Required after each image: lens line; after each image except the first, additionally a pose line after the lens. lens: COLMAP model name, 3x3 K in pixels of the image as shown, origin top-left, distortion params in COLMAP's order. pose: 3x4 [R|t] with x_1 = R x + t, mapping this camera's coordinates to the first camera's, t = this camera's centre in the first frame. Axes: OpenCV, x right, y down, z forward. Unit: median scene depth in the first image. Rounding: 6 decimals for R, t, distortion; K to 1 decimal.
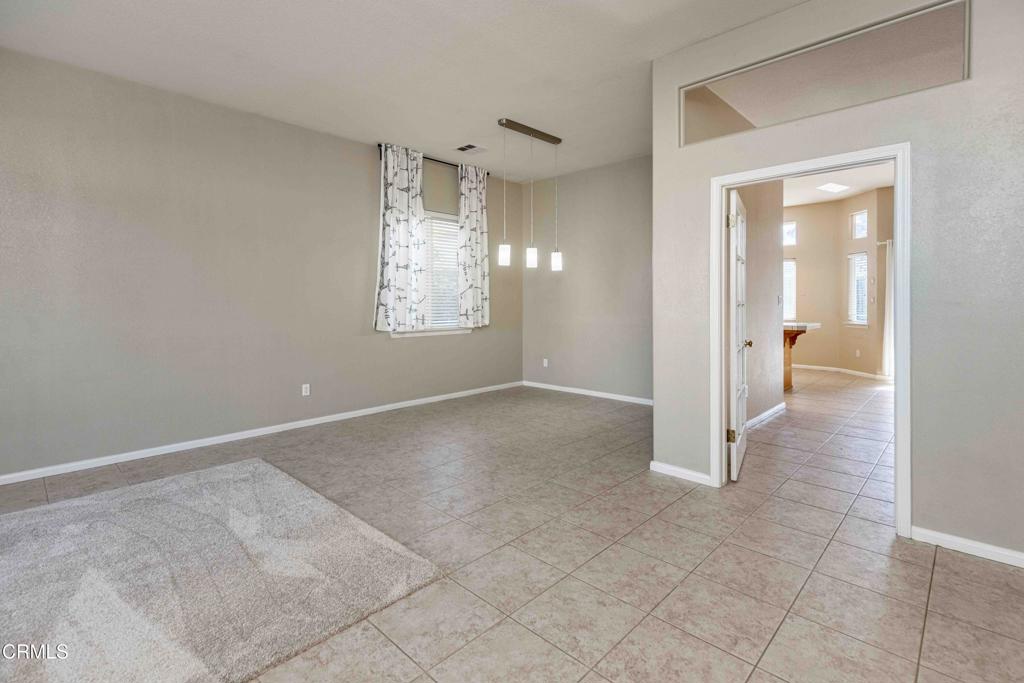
lens RADIAL K [[480.1, 0, 507.4], [0, 480.1, 308.7], [0, 0, 1]] dist [0.011110, -0.003658]
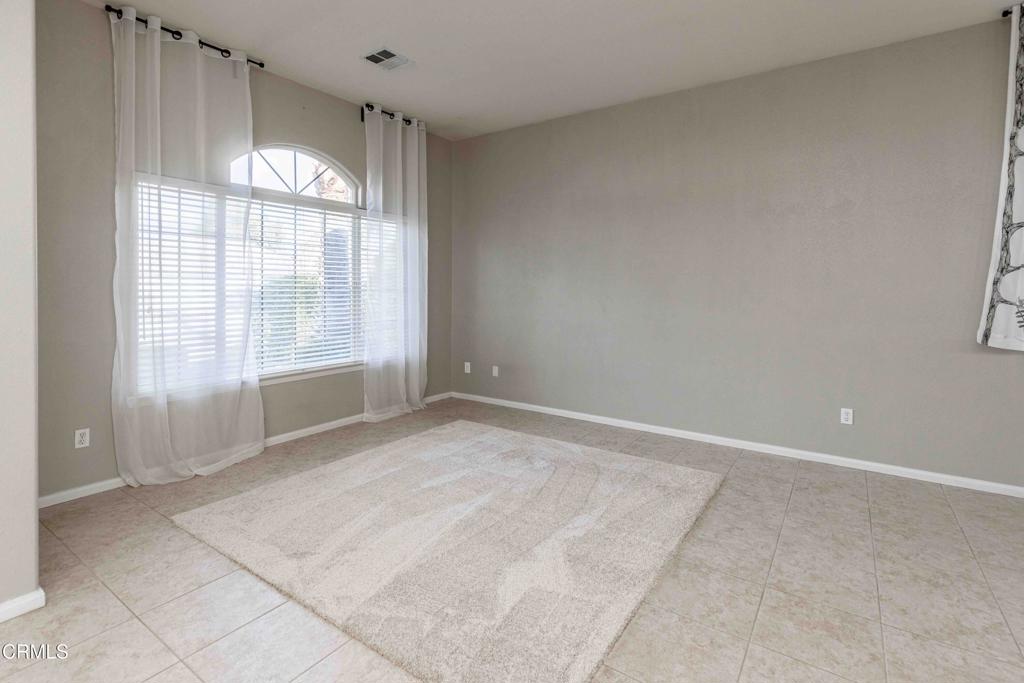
lens RADIAL K [[480.1, 0, 525.3], [0, 480.1, 295.8], [0, 0, 1]] dist [0.011110, -0.003658]
pose [[0.178033, 0.017806, -0.983863, 0.183385], [-0.022841, 0.999642, 0.013958, -0.009778], [0.983759, 0.019988, 0.178376, 0.354253]]
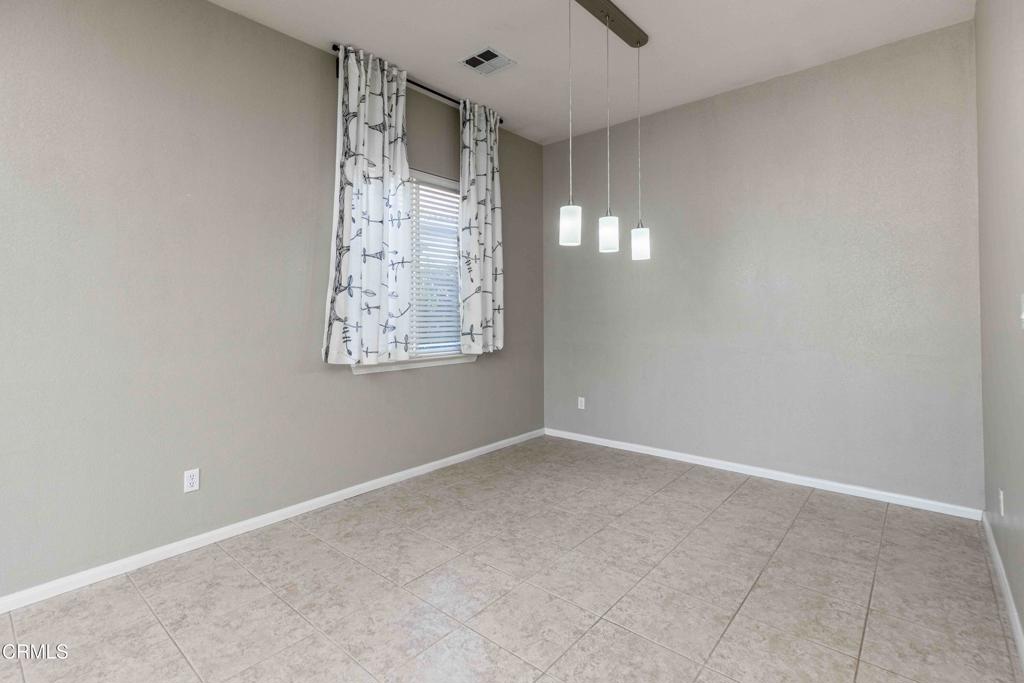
lens RADIAL K [[480.1, 0, 485.0], [0, 480.1, 304.8], [0, 0, 1]] dist [0.011110, -0.003658]
pose [[0.999382, -0.001964, 0.035085, -0.101937], [0.003091, 0.999480, -0.032103, -0.006307], [-0.035004, 0.032192, 0.998869, 0.405624]]
